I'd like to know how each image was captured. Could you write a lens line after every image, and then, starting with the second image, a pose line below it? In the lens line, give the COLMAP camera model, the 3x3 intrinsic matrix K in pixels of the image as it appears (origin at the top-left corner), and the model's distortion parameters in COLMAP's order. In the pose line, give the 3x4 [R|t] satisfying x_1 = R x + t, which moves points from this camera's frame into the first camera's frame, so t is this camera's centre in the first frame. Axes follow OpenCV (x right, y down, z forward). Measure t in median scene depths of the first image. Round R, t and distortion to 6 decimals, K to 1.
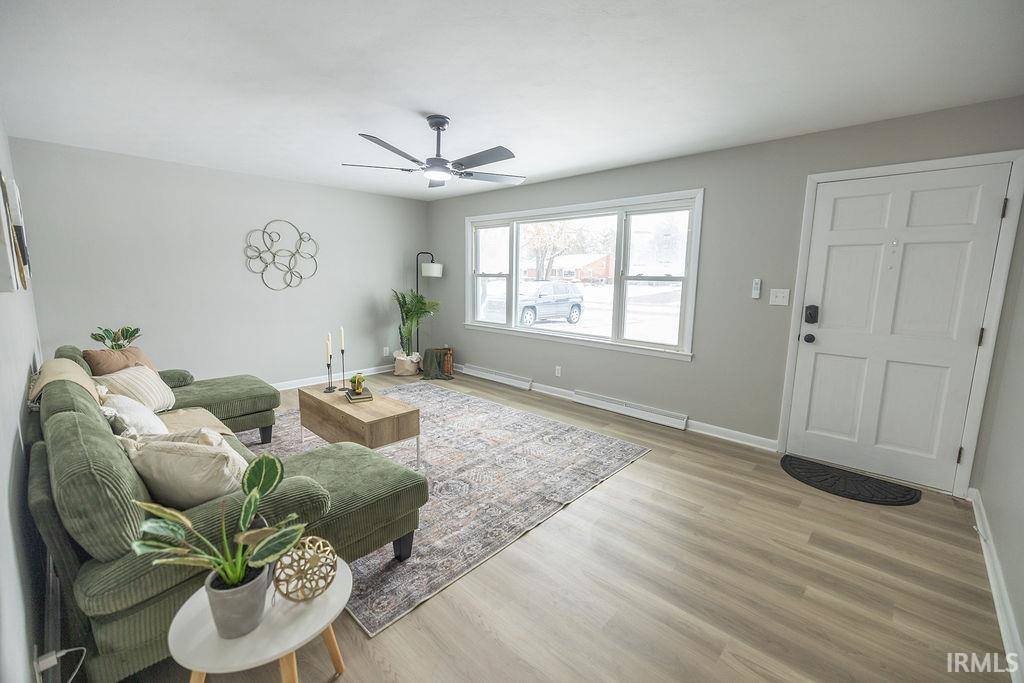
lens RADIAL K [[427.3, 0, 508.0], [0, 427.3, 338.1], [0, 0, 1]] dist [0.001266, -0.000010]
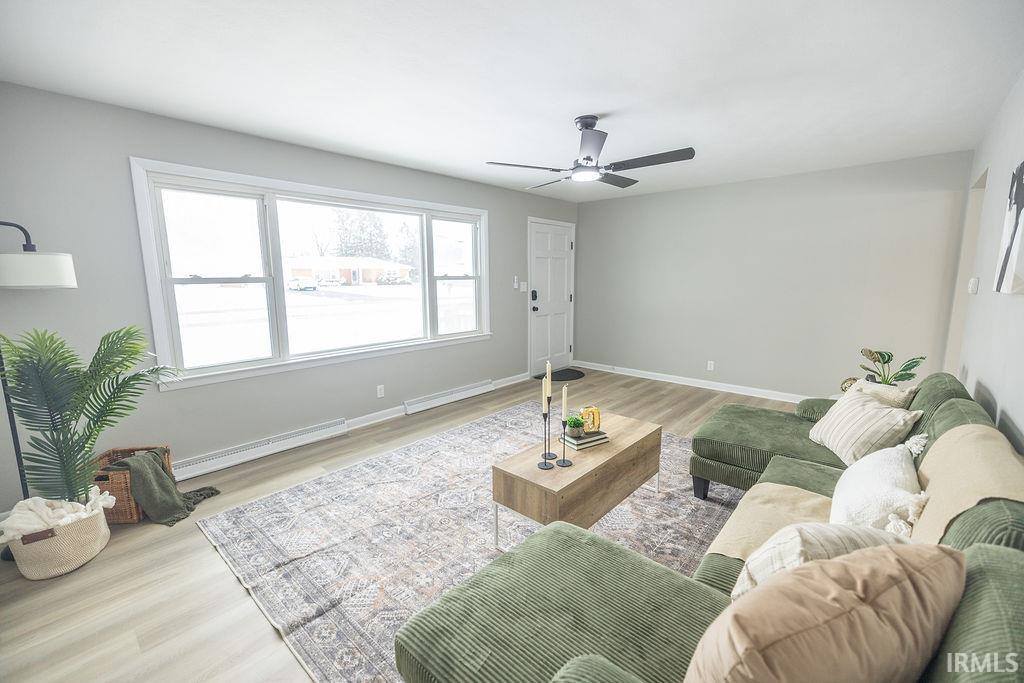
lens RADIAL K [[433.9, 0, 513.8], [0, 433.9, 338.7], [0, 0, 1]] dist [-0.001064, -0.000178]
pose [[-0.037179, -0.159891, 0.986434, -0.852028], [0.154030, 0.974403, 0.163747, -0.145434], [-0.987366, 0.158029, -0.011599, 0.874237]]
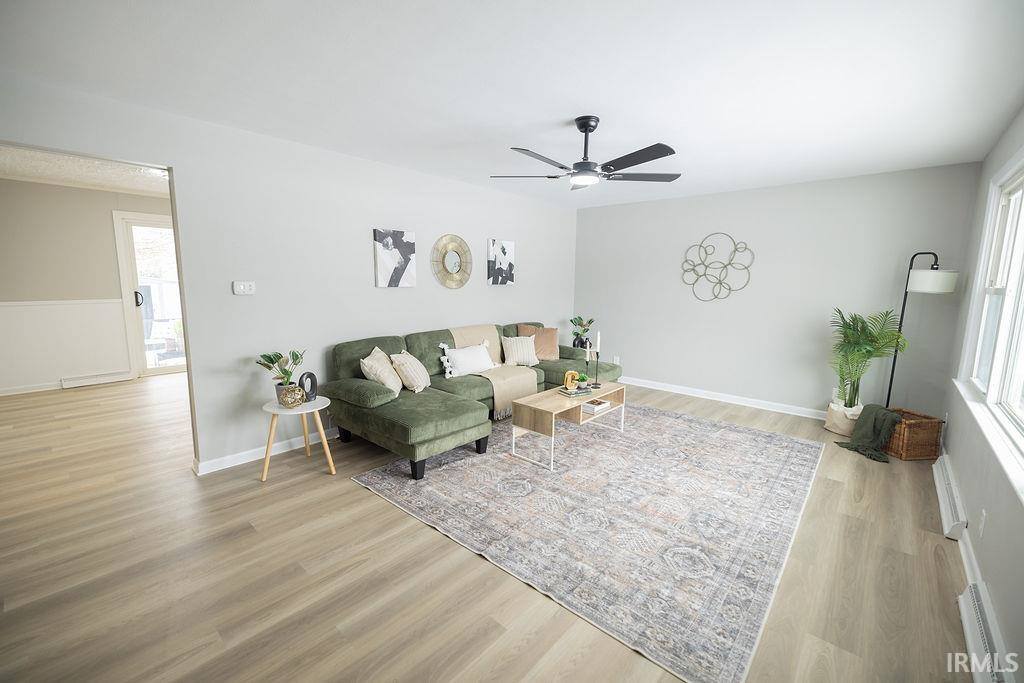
lens RADIAL K [[422.8, 0, 514.9], [0, 422.8, 339.6], [0, 0, 1]] dist [0.000179, -0.000193]
pose [[0.041260, 0.130390, -0.990604, 0.570441], [-0.162861, 0.979066, 0.122088, -0.085315], [0.985786, 0.156294, 0.061632, 0.598486]]
